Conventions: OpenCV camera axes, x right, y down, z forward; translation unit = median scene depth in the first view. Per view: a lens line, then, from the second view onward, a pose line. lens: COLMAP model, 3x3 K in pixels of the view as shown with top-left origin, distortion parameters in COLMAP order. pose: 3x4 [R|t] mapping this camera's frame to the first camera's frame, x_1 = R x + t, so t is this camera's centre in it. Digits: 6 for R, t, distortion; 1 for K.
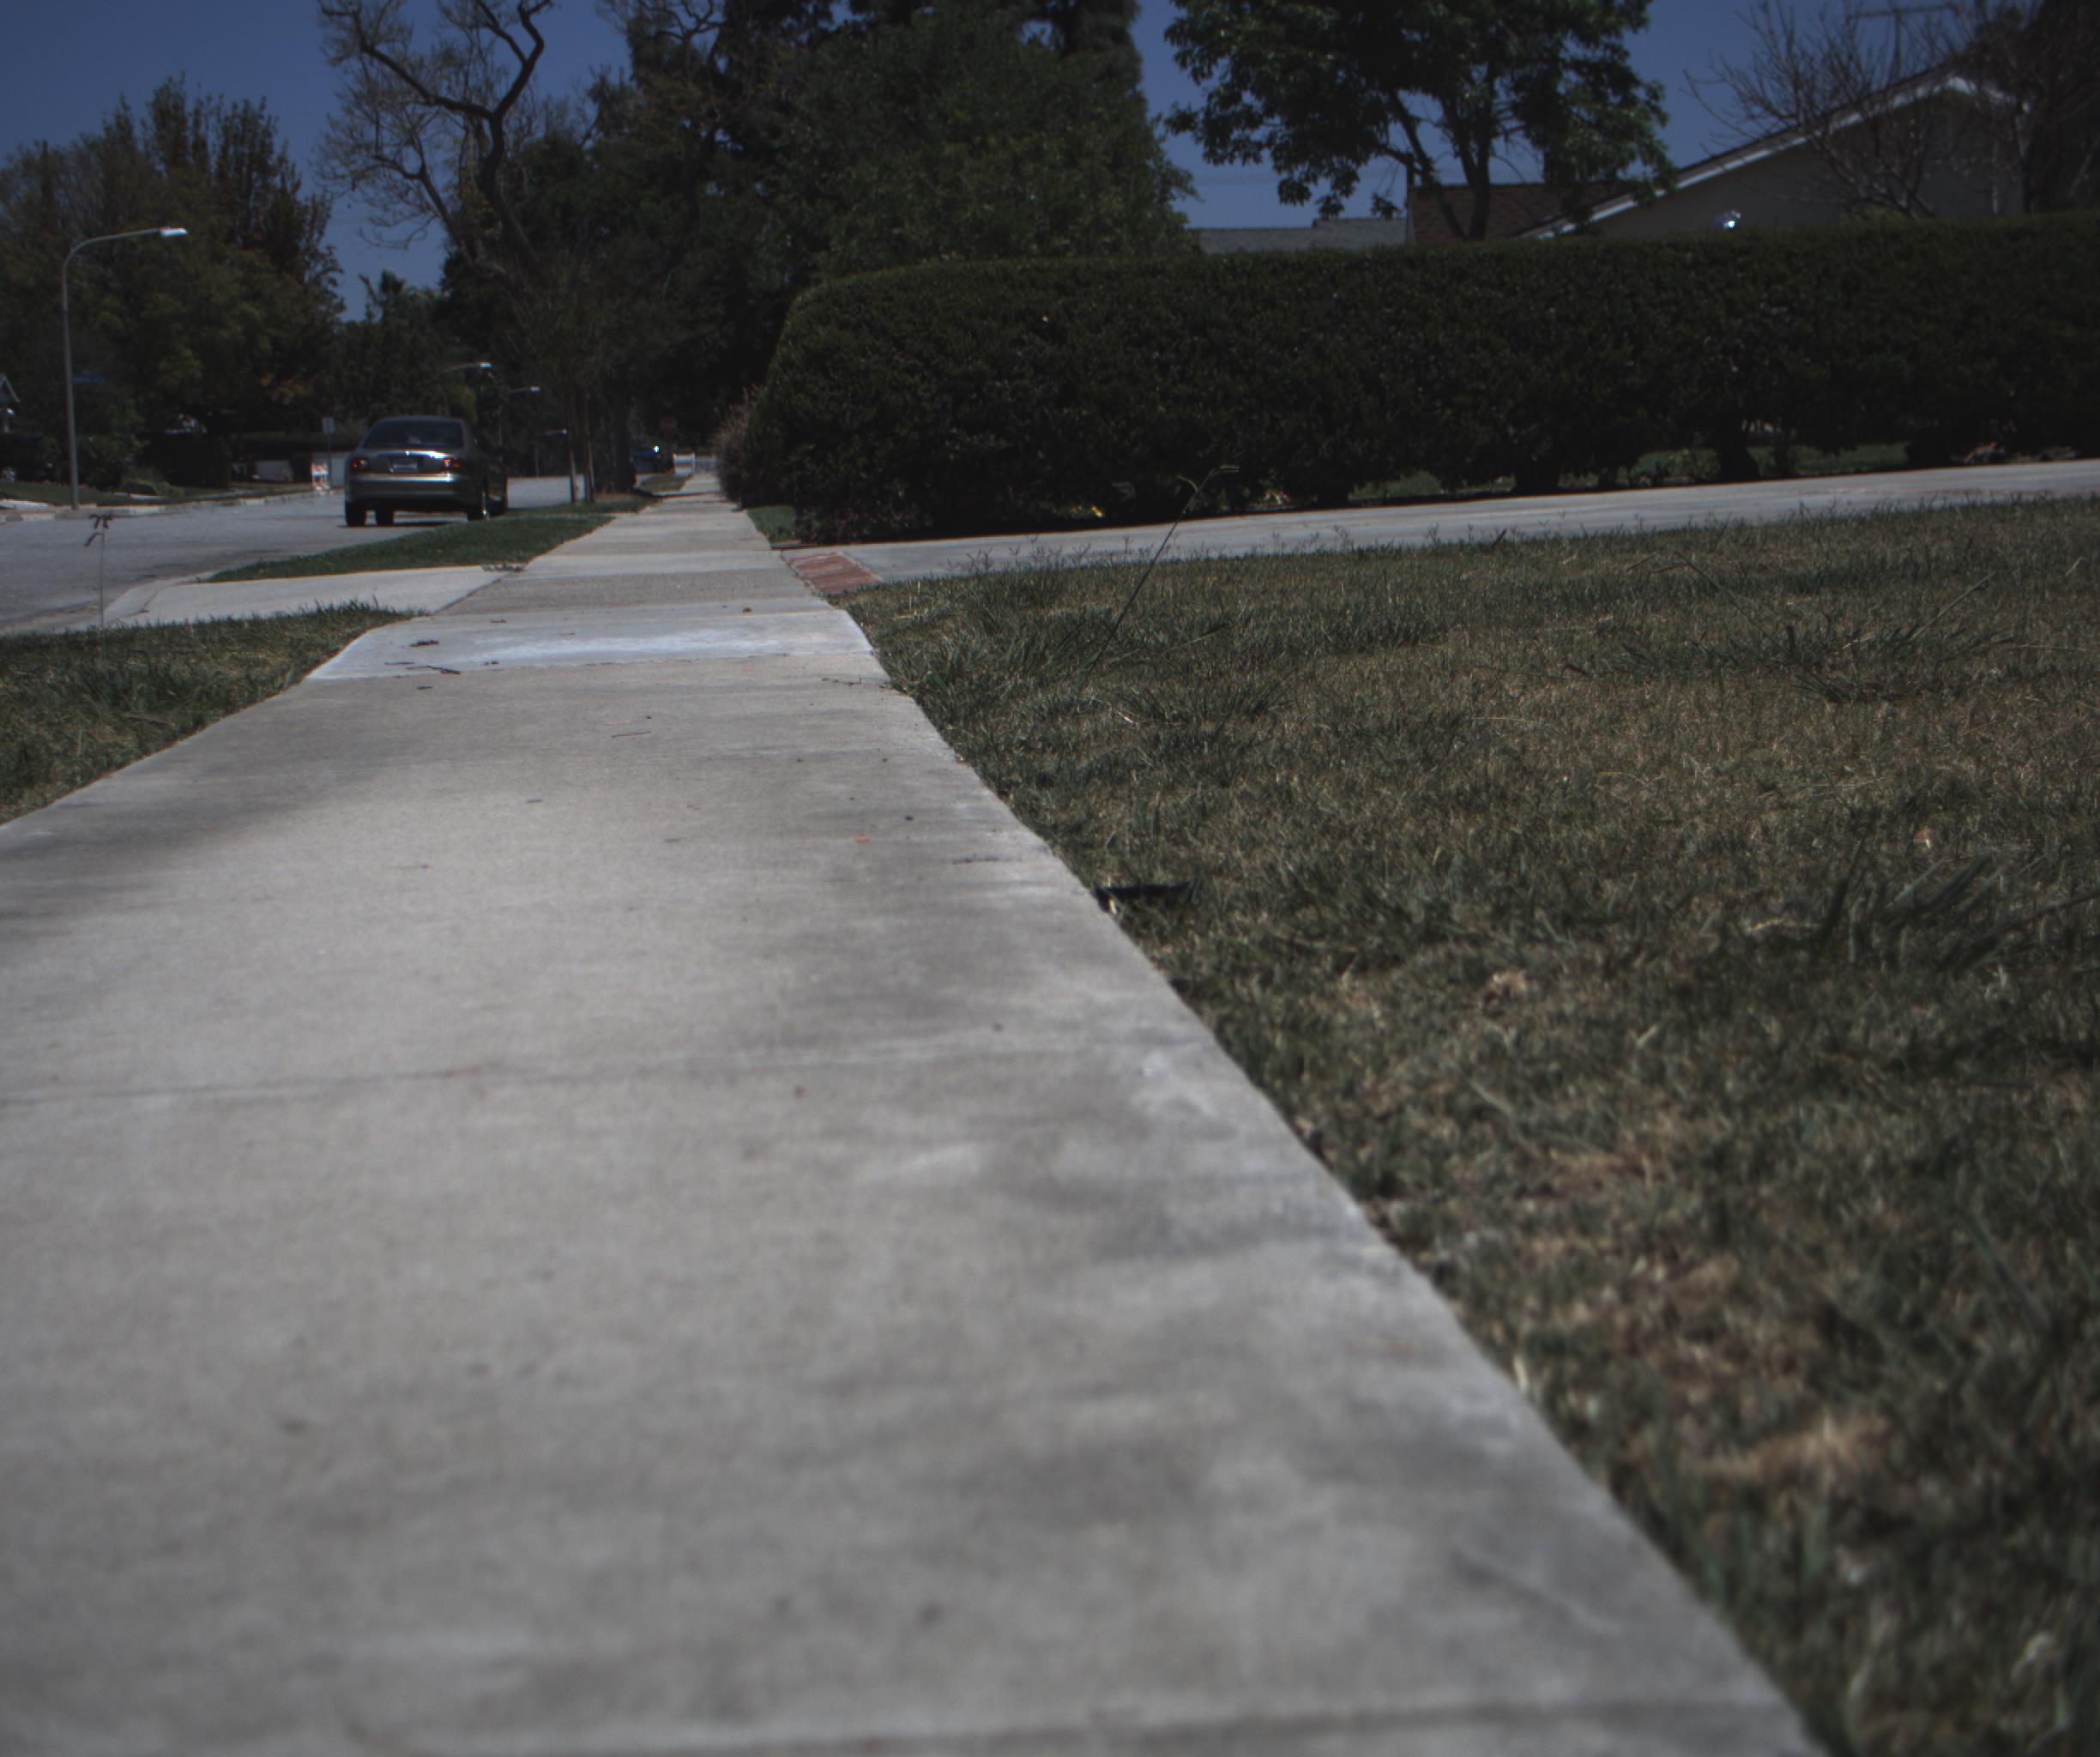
lens RADIAL K [[3969.0, 0, 1050.0], [0, 3969.0, 878.5], [0, 0, 1]] dist [-0.180210, 0.884686]
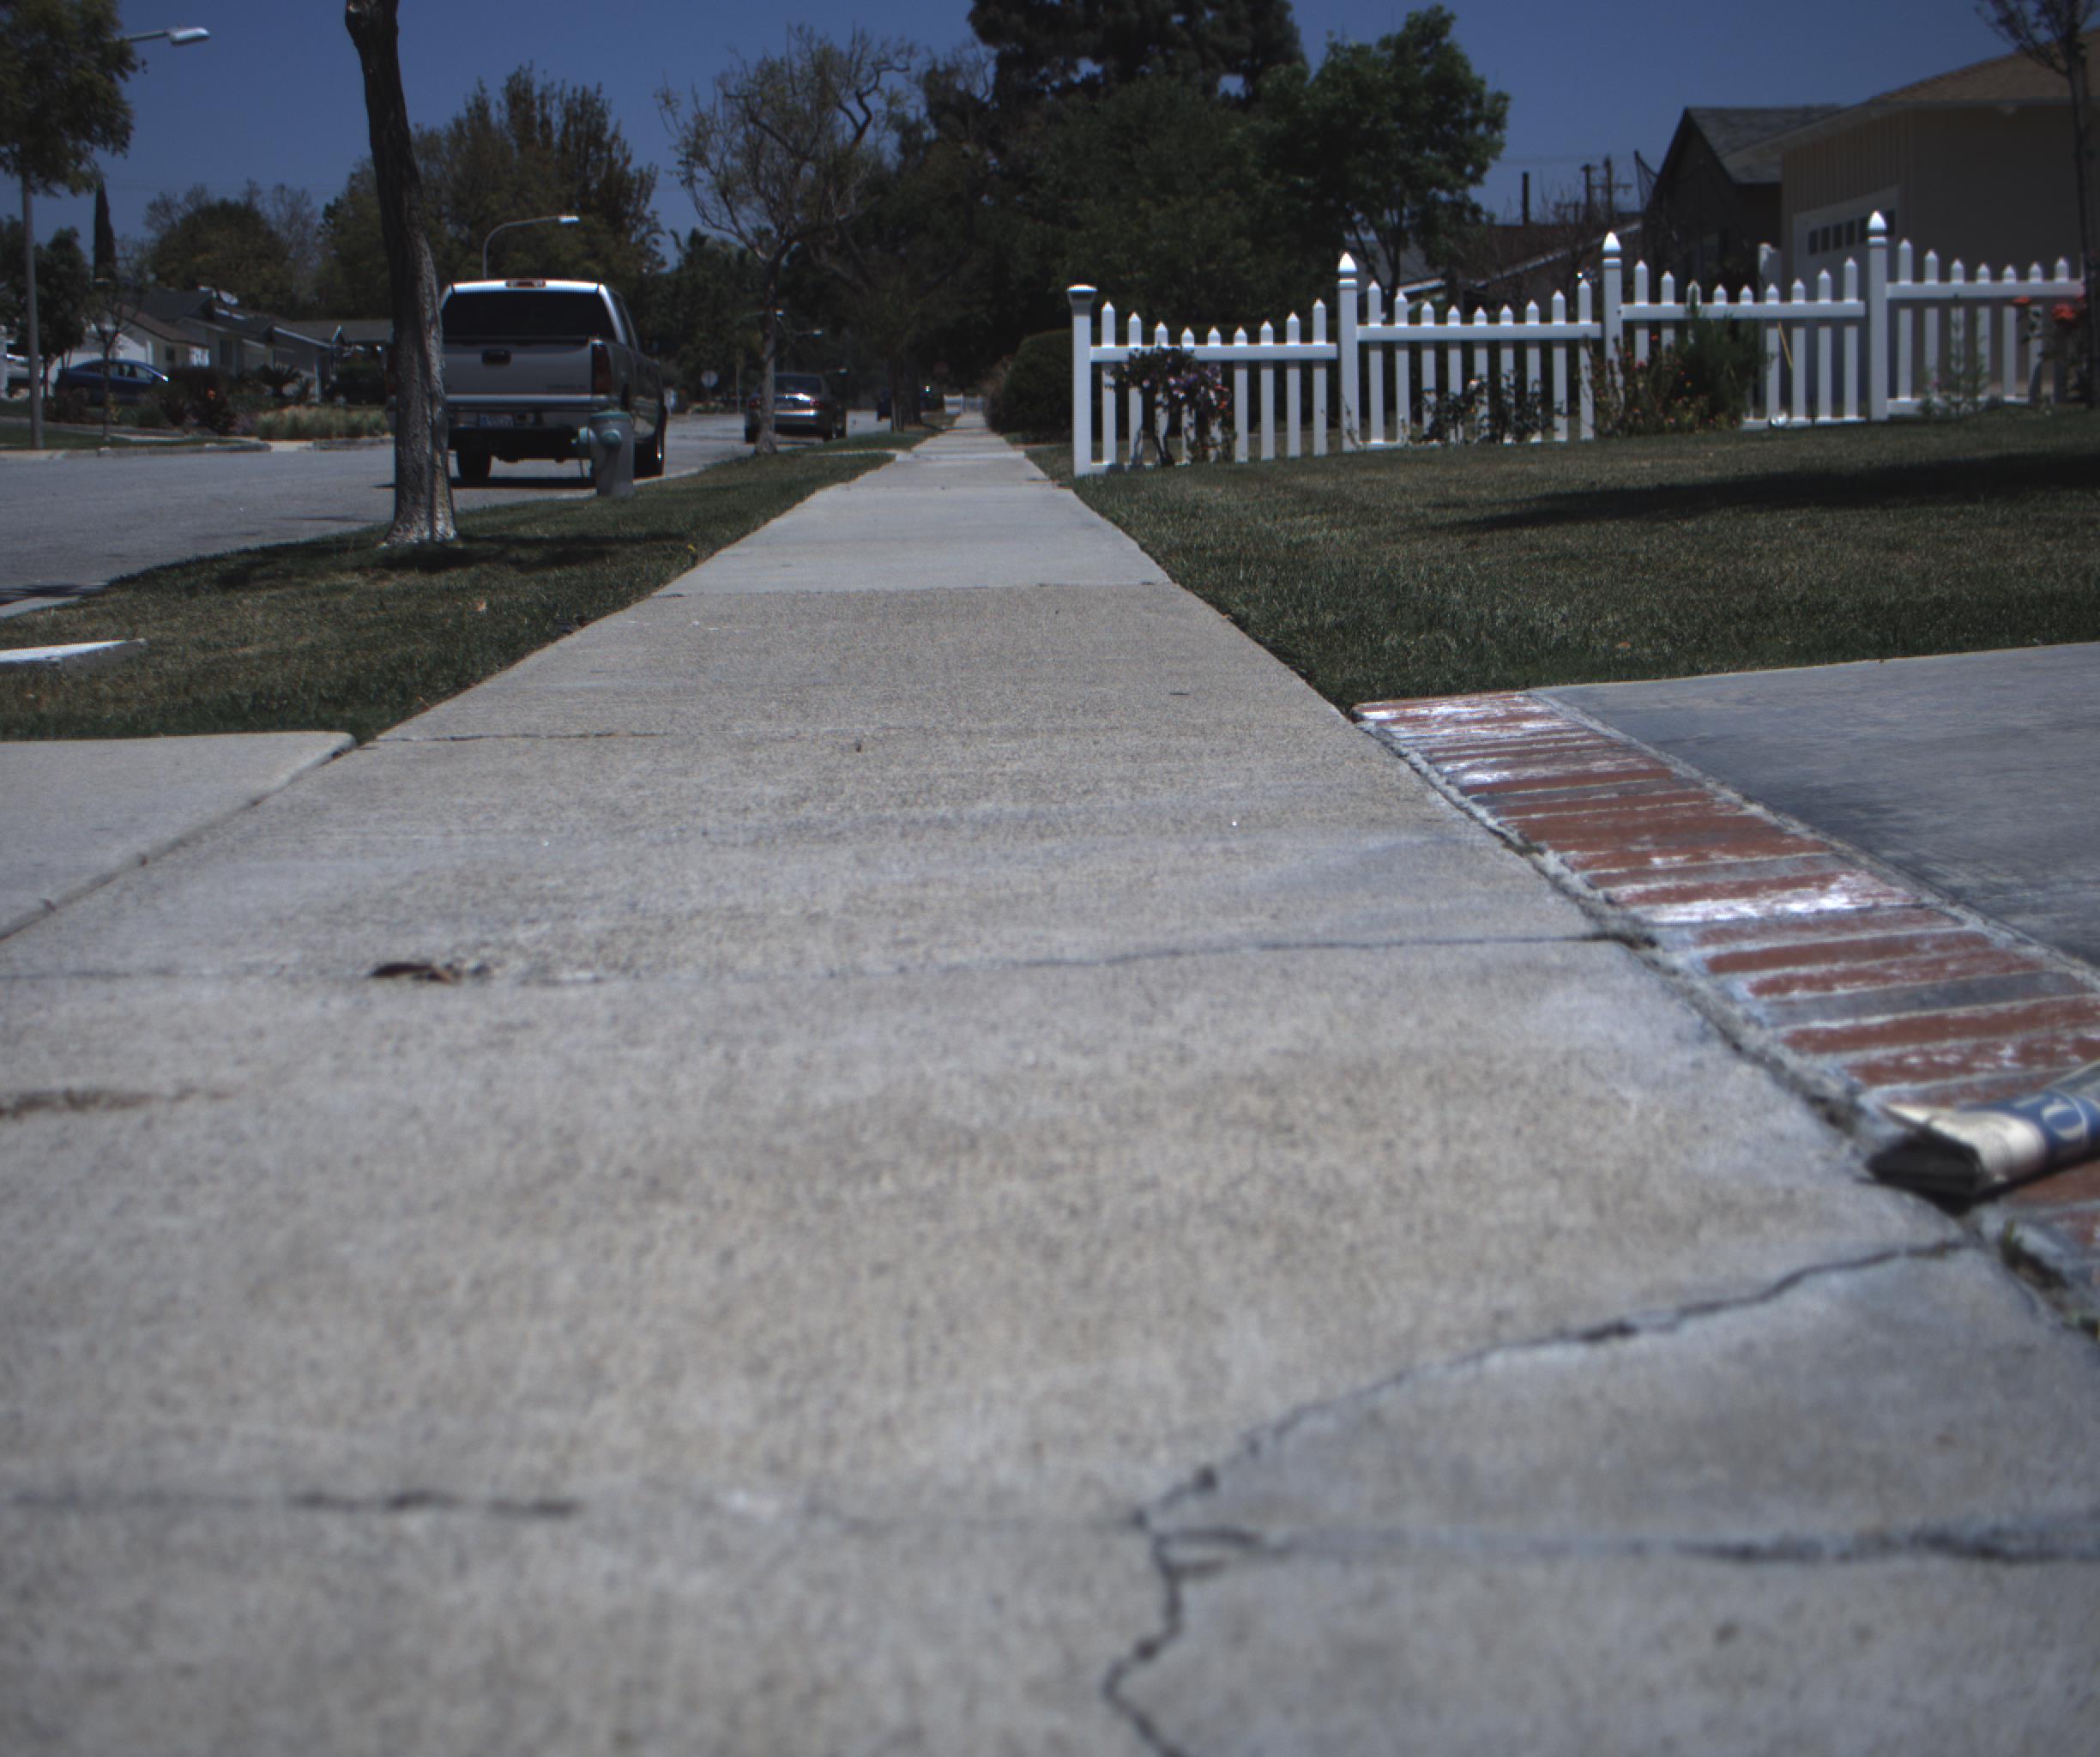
lens RADIAL K [[3969.0, 0, 1050.0], [0, 3969.0, 878.5], [0, 0, 1]] dist [-0.180210, 0.884686]
pose [[0.997692, 0.023677, -0.063646, 0.036590], [-0.022750, 0.999625, 0.015245, 0.046112], [0.063983, -0.013762, 0.997856, -0.453982]]
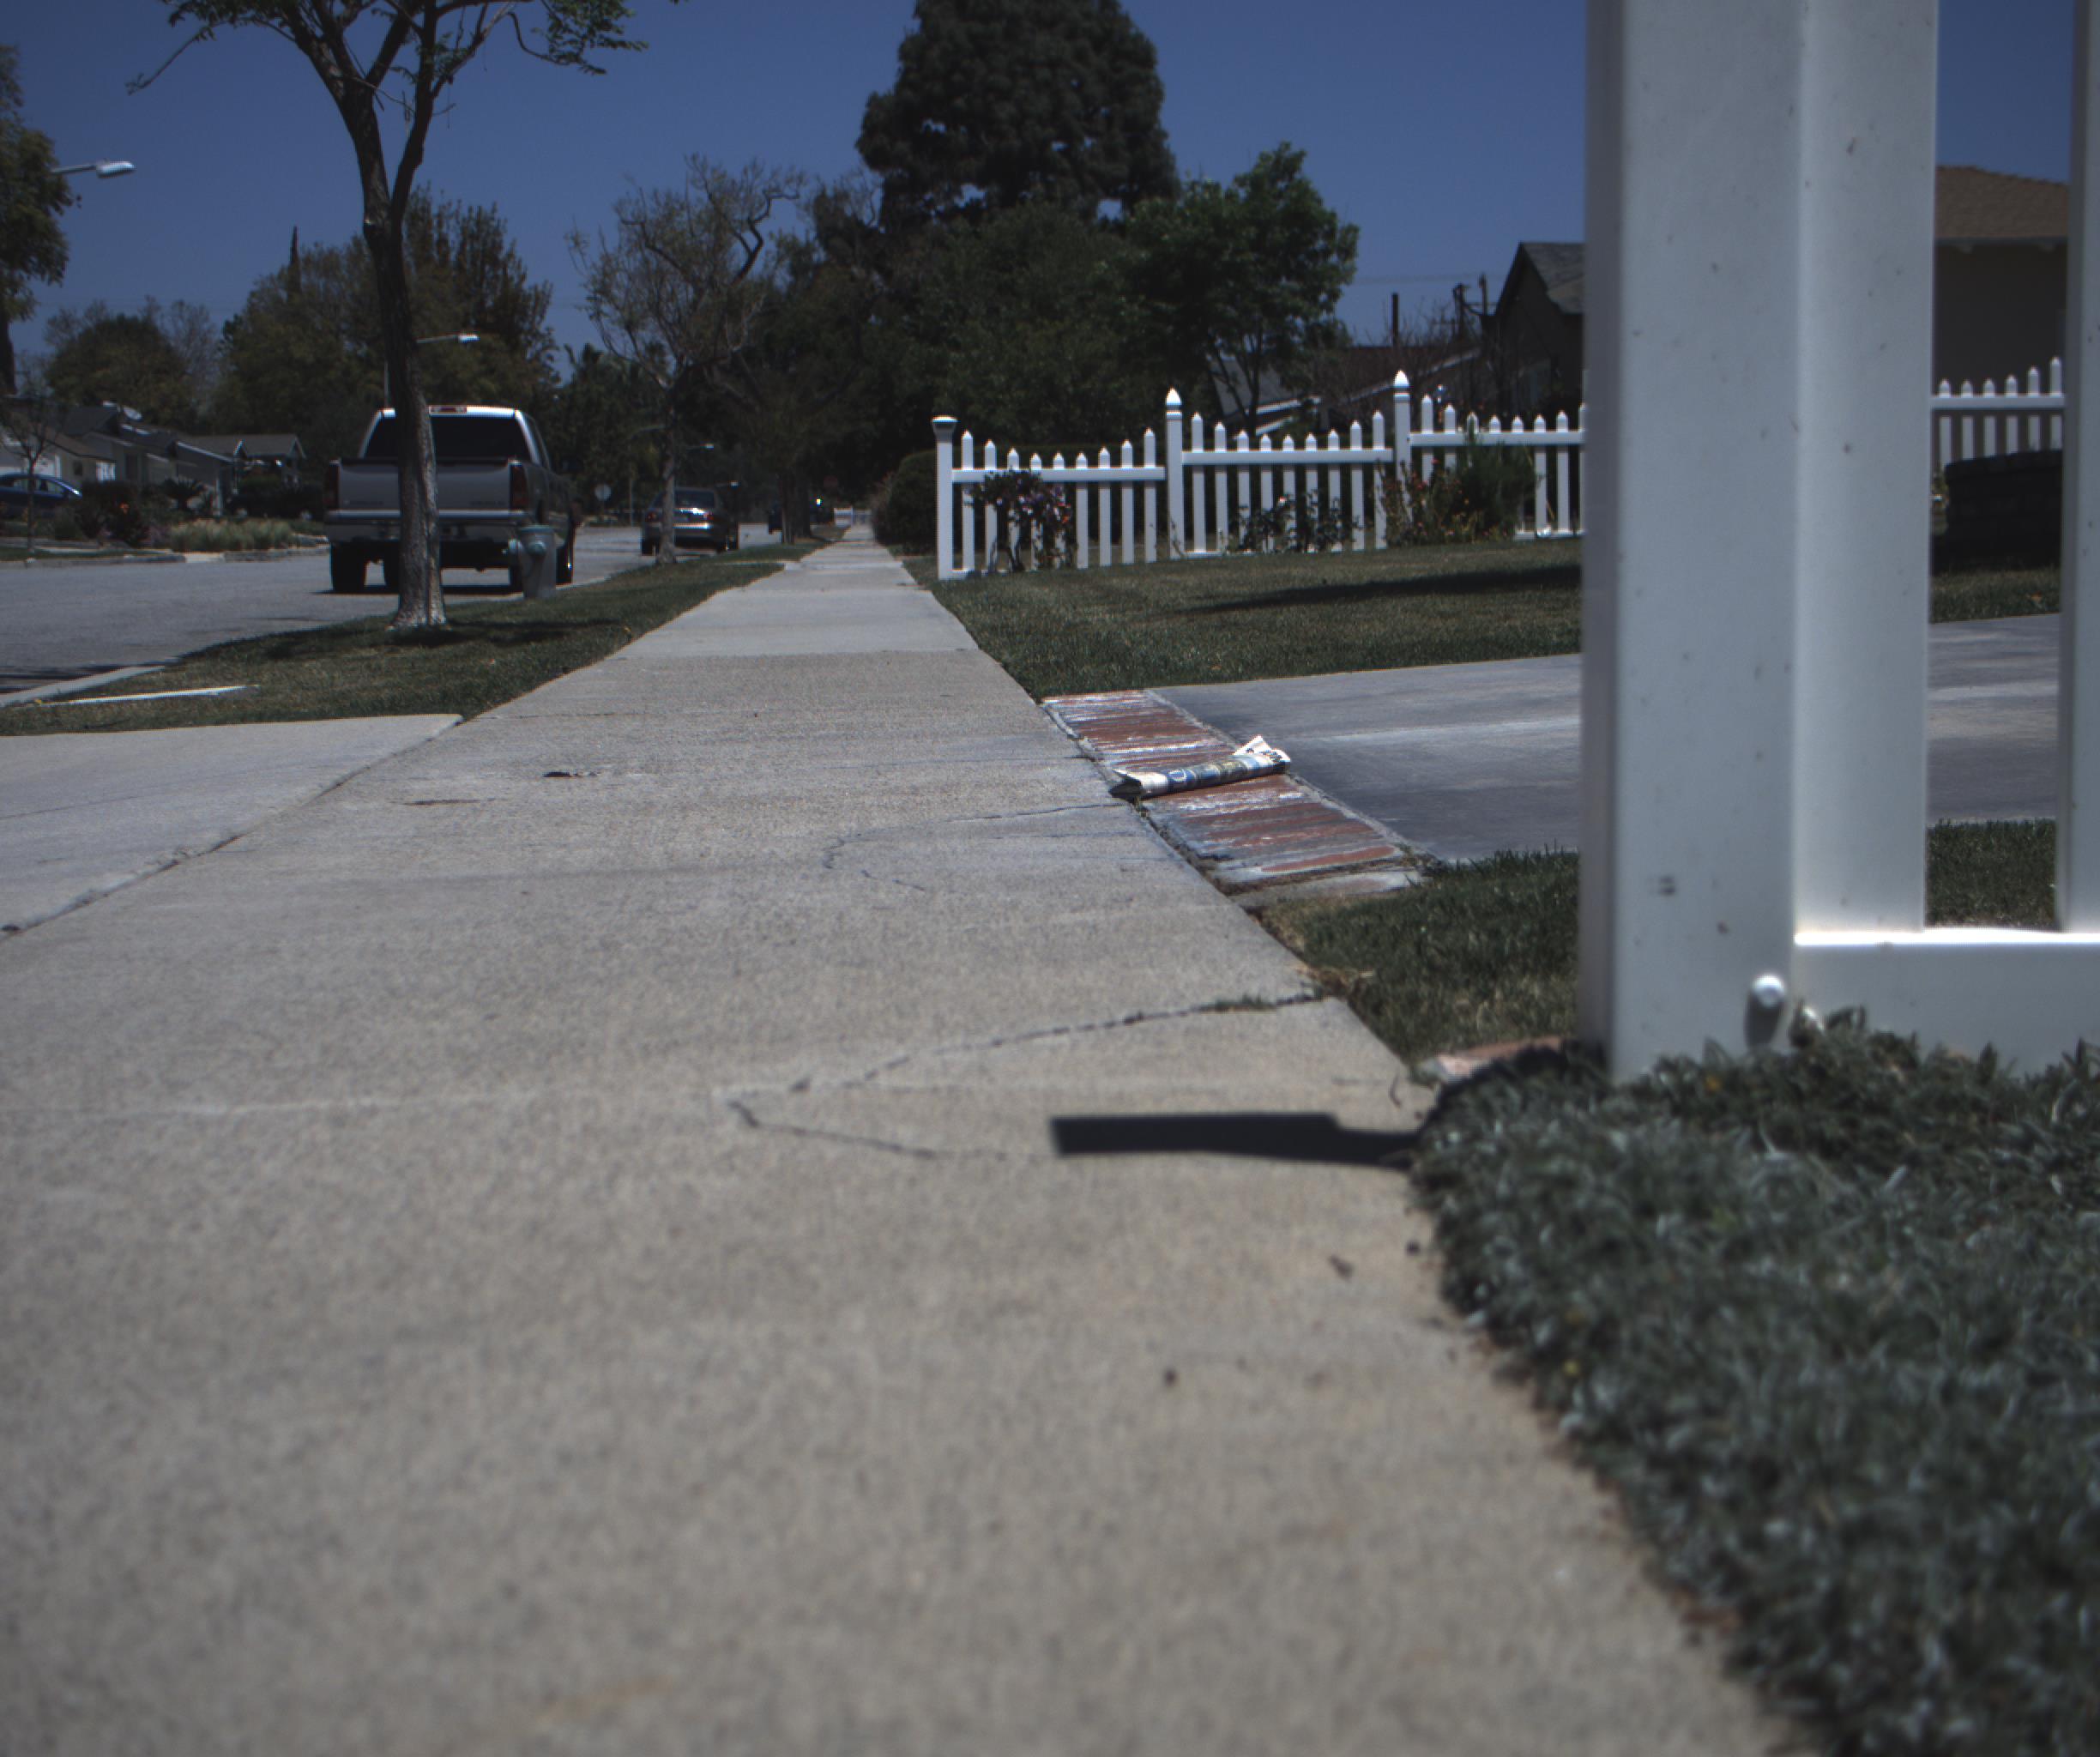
lens RADIAL K [[3969.0, 0, 1050.0], [0, 3969.0, 878.5], [0, 0, 1]] dist [-0.180210, 0.884686]
pose [[0.999124, 0.019471, -0.037043, 0.043062], [-0.019984, 0.999709, -0.013530, 0.051861], [0.036768, 0.014259, 0.999222, -0.511950]]
